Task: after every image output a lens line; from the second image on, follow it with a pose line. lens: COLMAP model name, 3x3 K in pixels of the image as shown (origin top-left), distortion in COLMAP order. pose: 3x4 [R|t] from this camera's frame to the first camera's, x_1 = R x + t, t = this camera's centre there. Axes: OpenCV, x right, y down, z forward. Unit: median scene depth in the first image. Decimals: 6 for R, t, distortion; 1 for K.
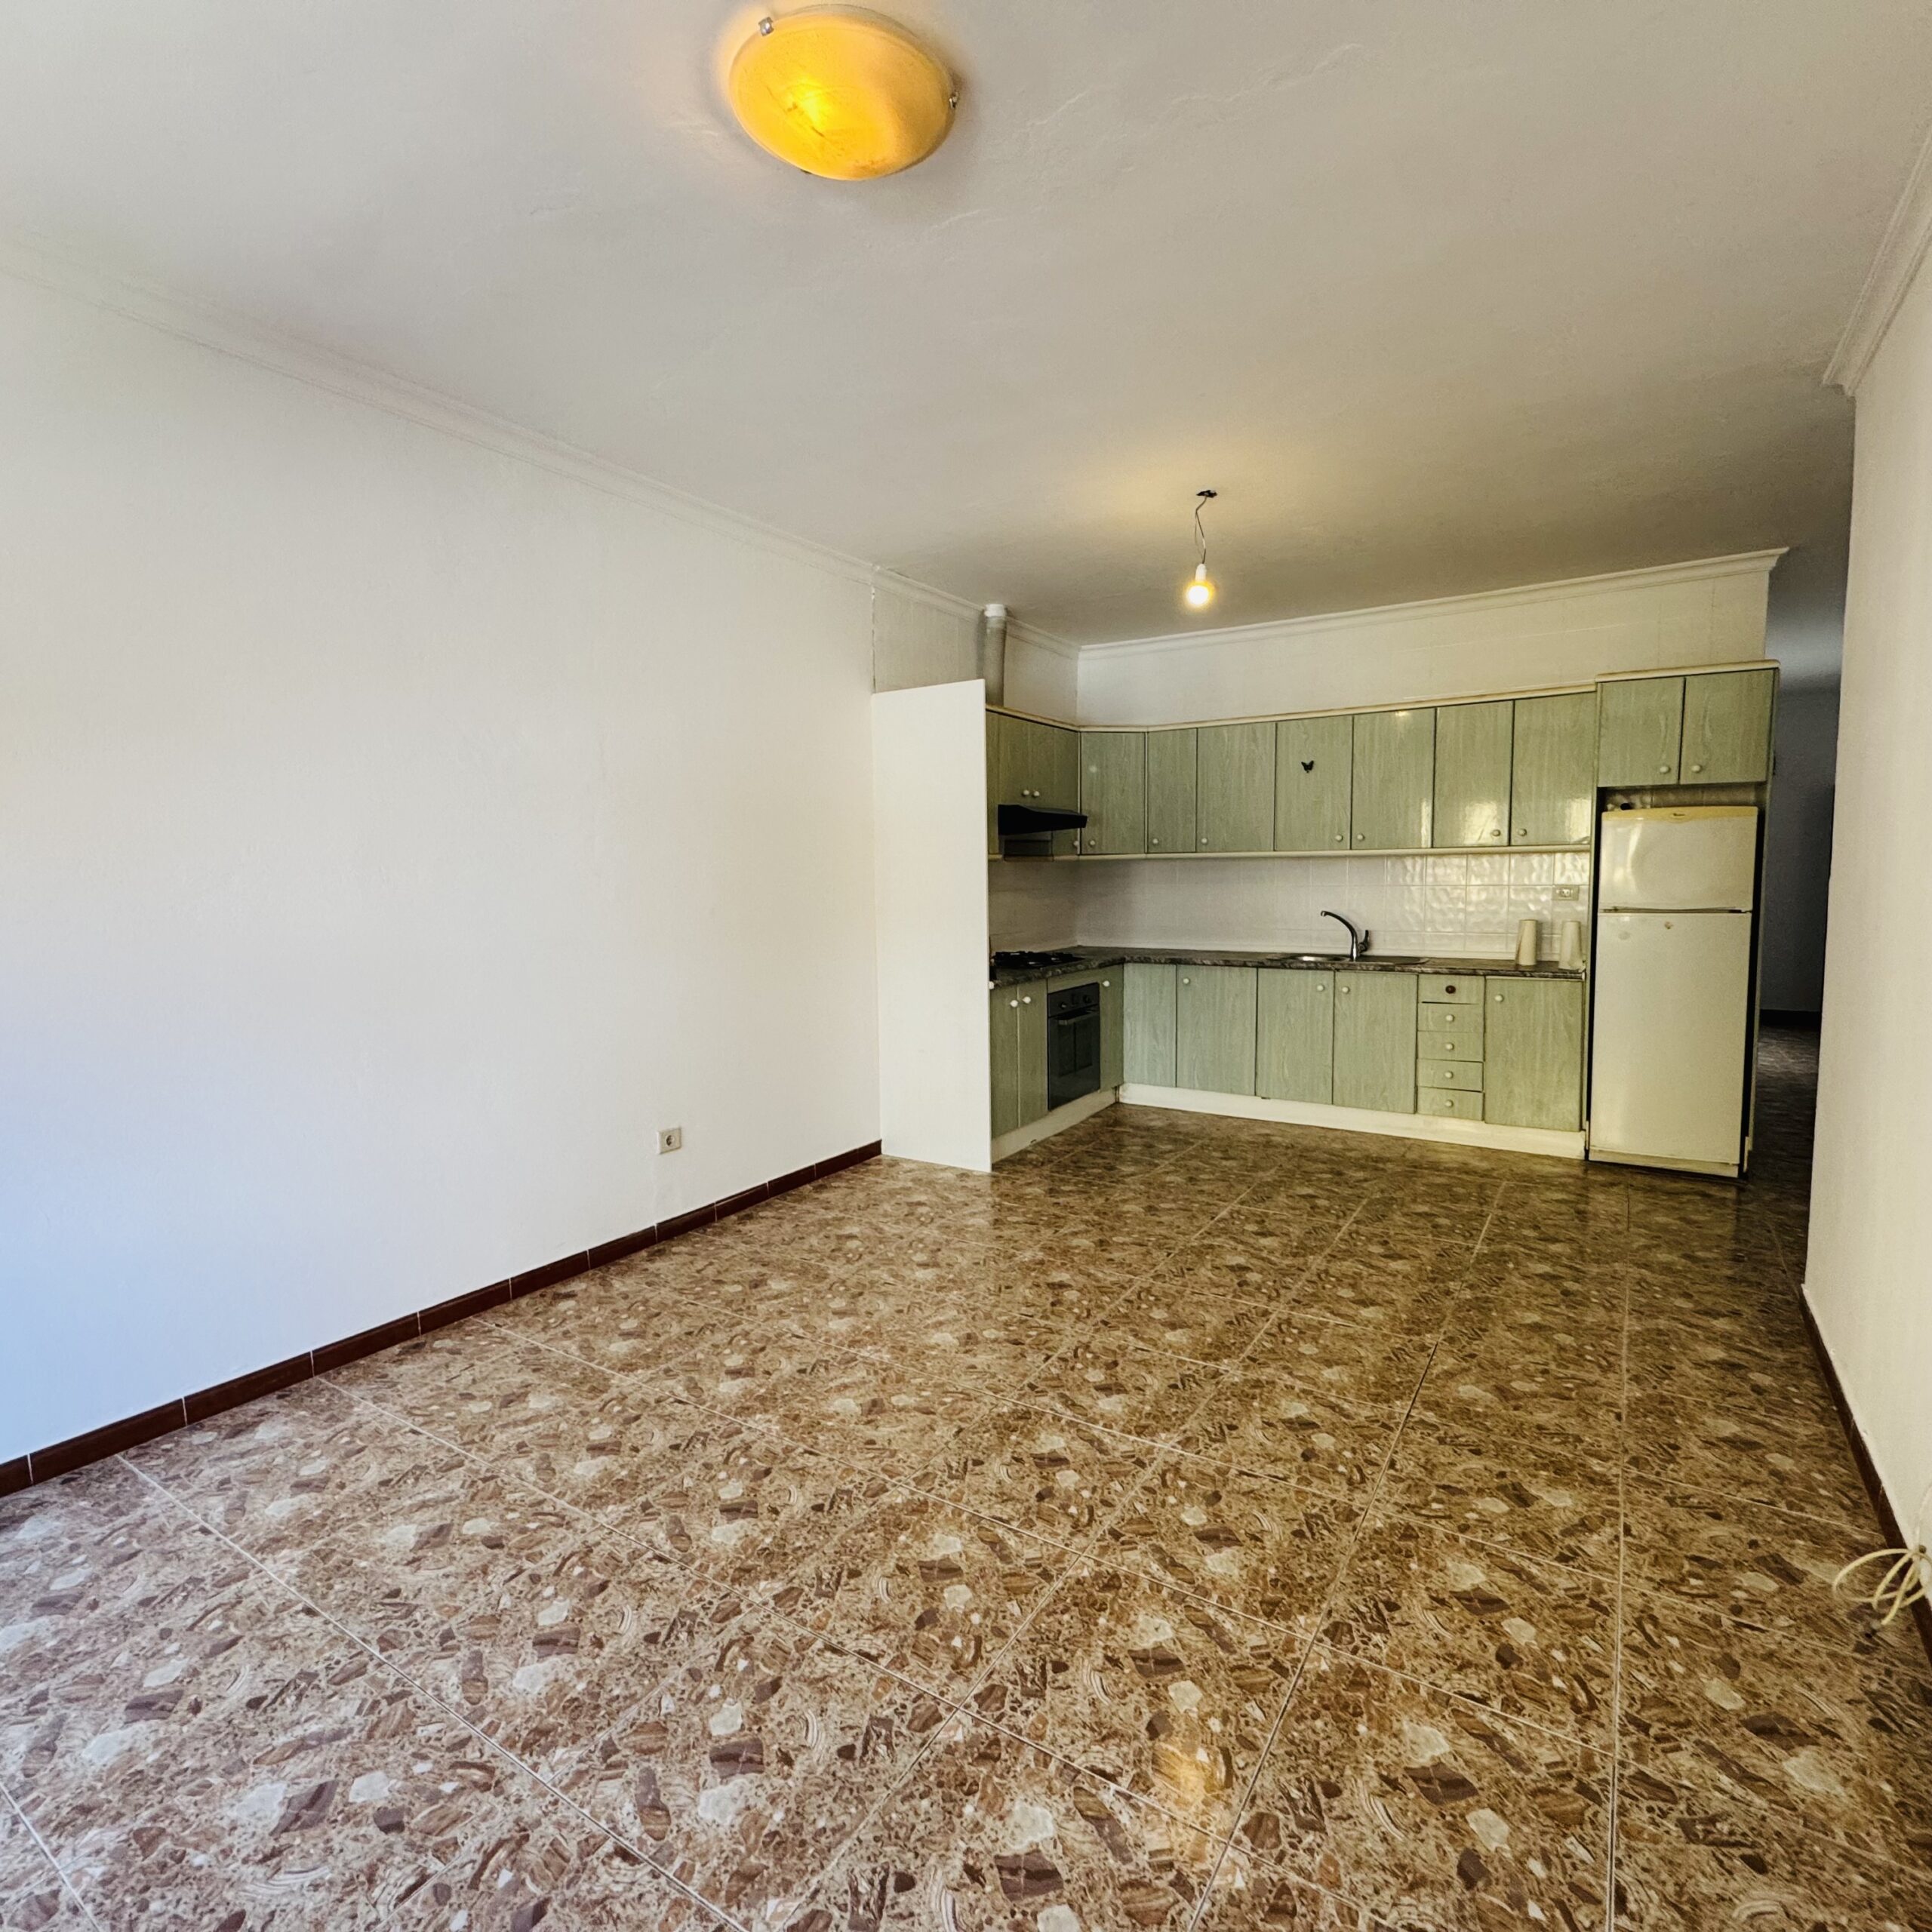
lens RADIAL K [[1027.1, 0, 962.8], [0, 1027.1, 967.5], [0, 0, 1]] dist [-0.003218, 0.000040]
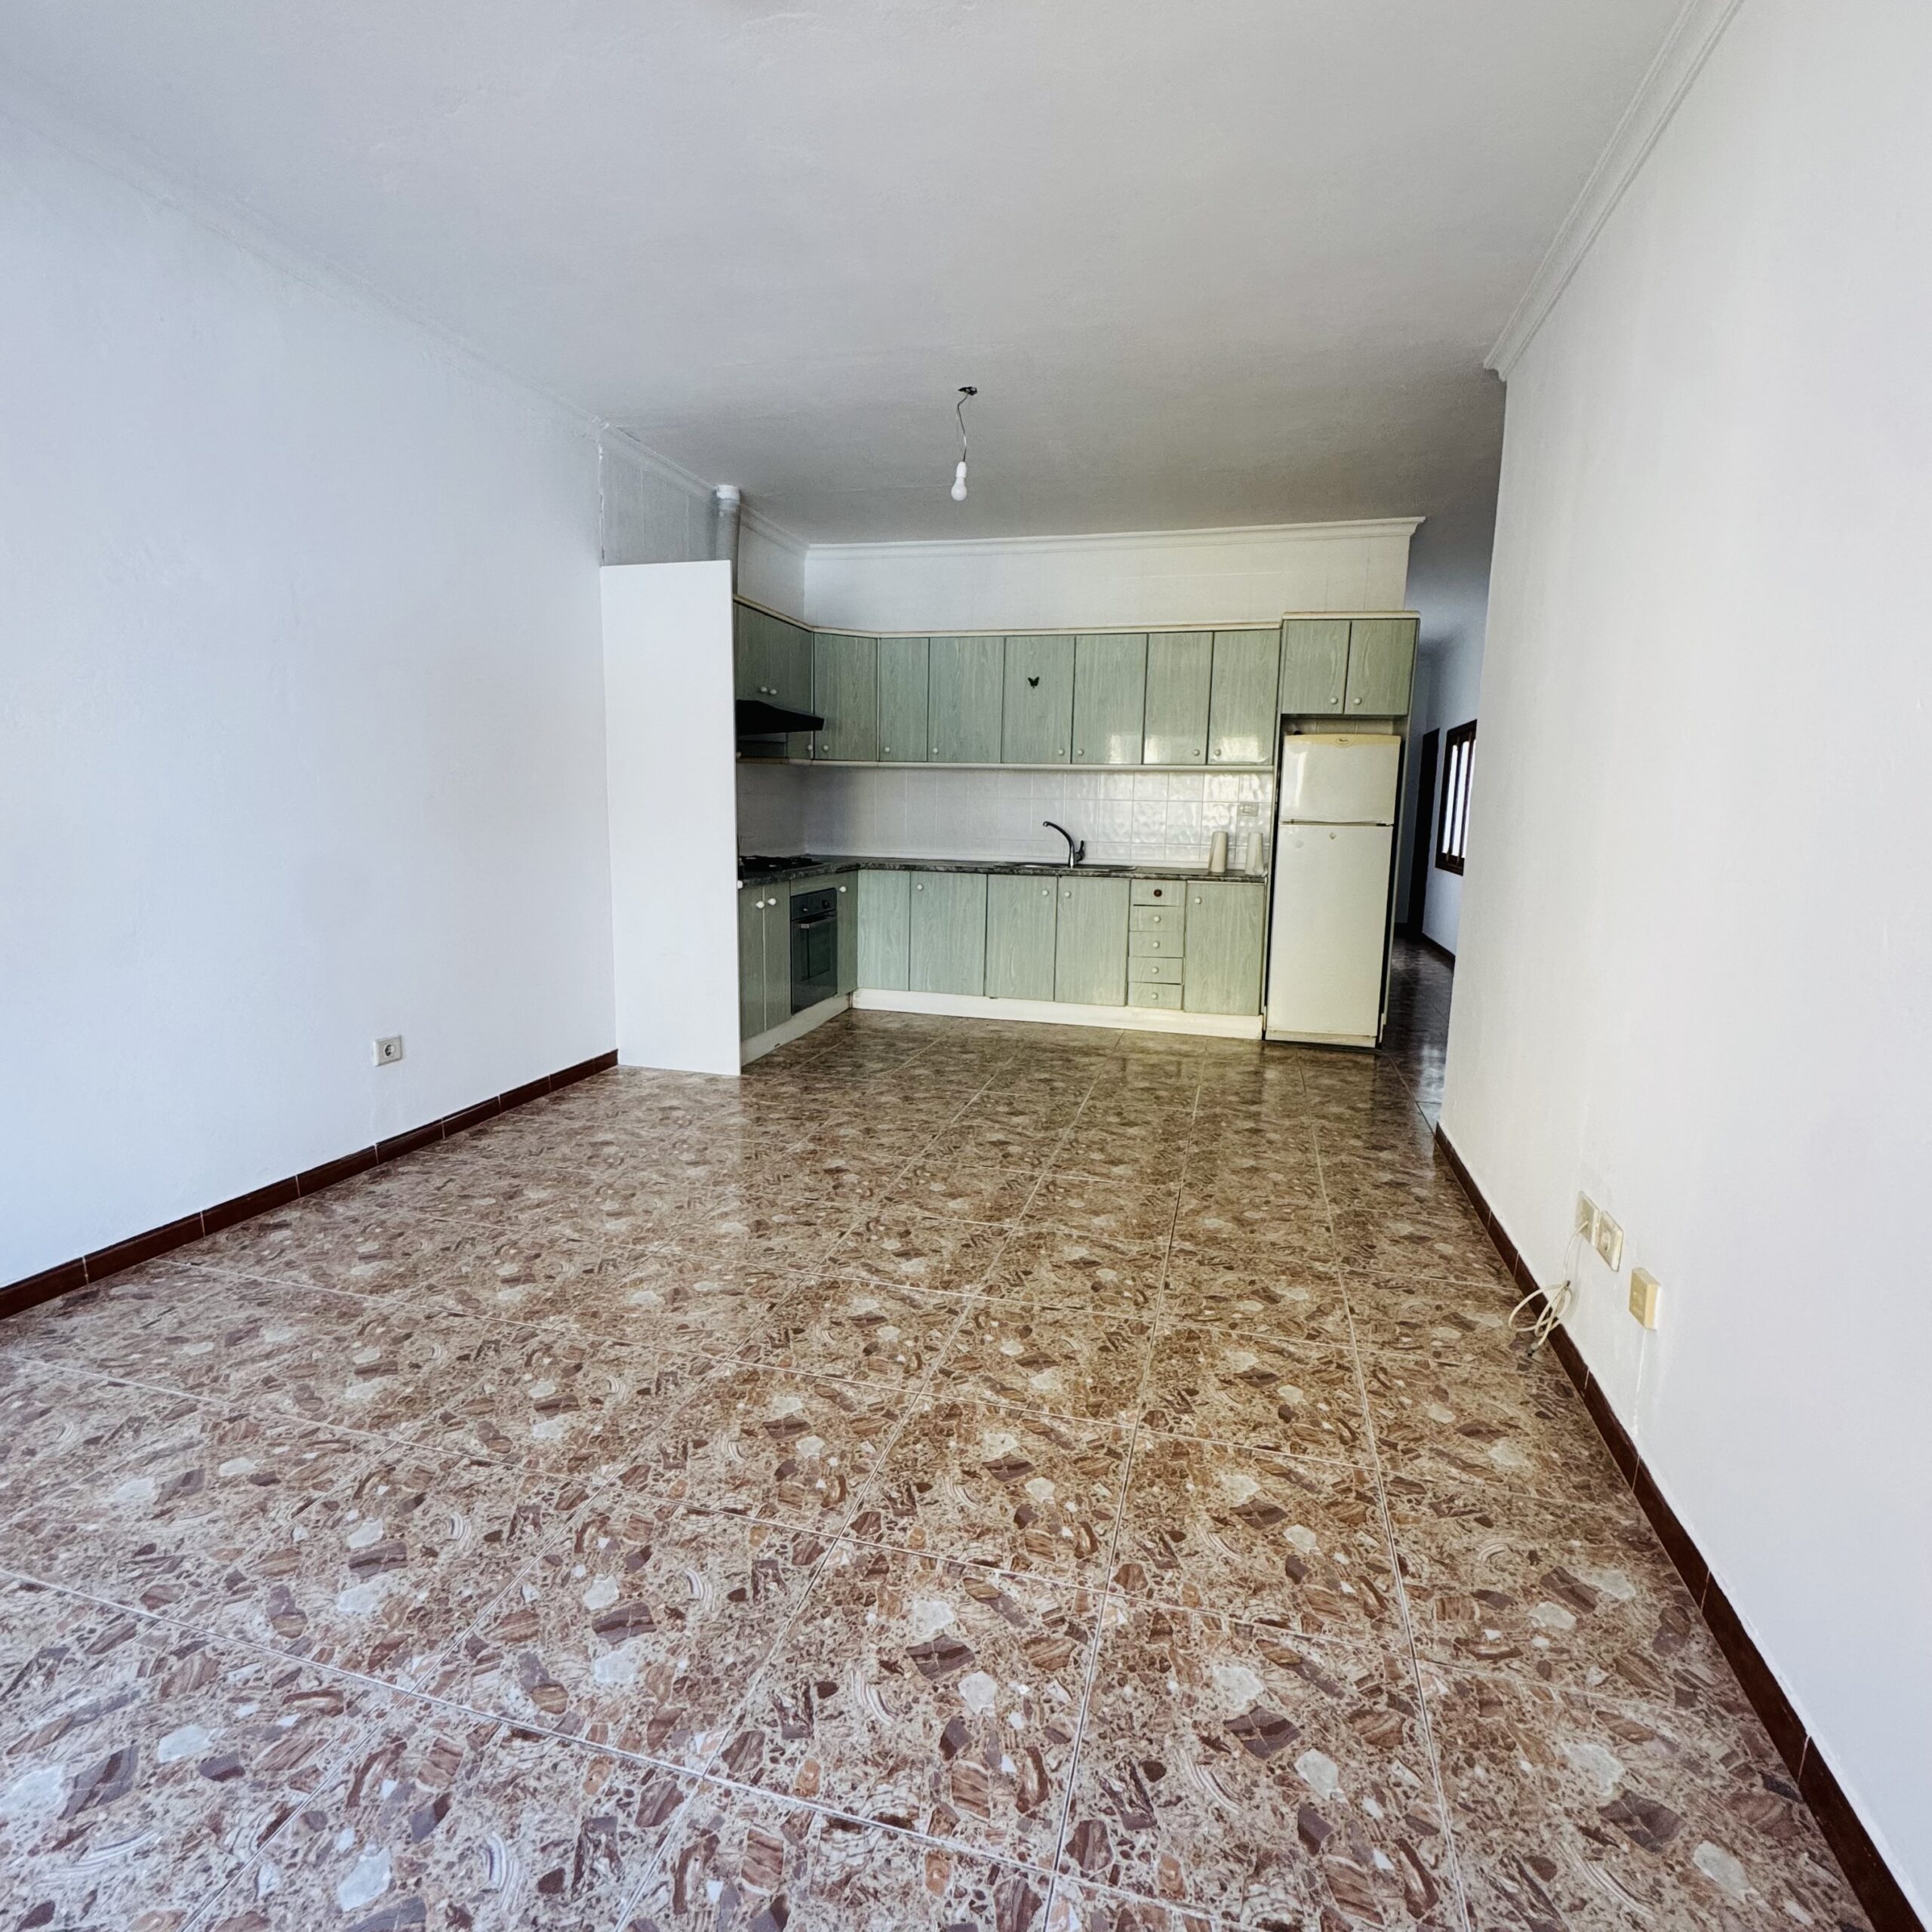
lens RADIAL K [[1027.1, 0, 964.4], [0, 1027.1, 964.9], [0, 0, 1]] dist [-0.003218, 0.000040]
pose [[0.951647, -0.016619, 0.306745, -0.114356], [-0.003478, 0.997889, 0.064855, 0.049072], [-0.307176, -0.062786, 0.949579, 0.011656]]
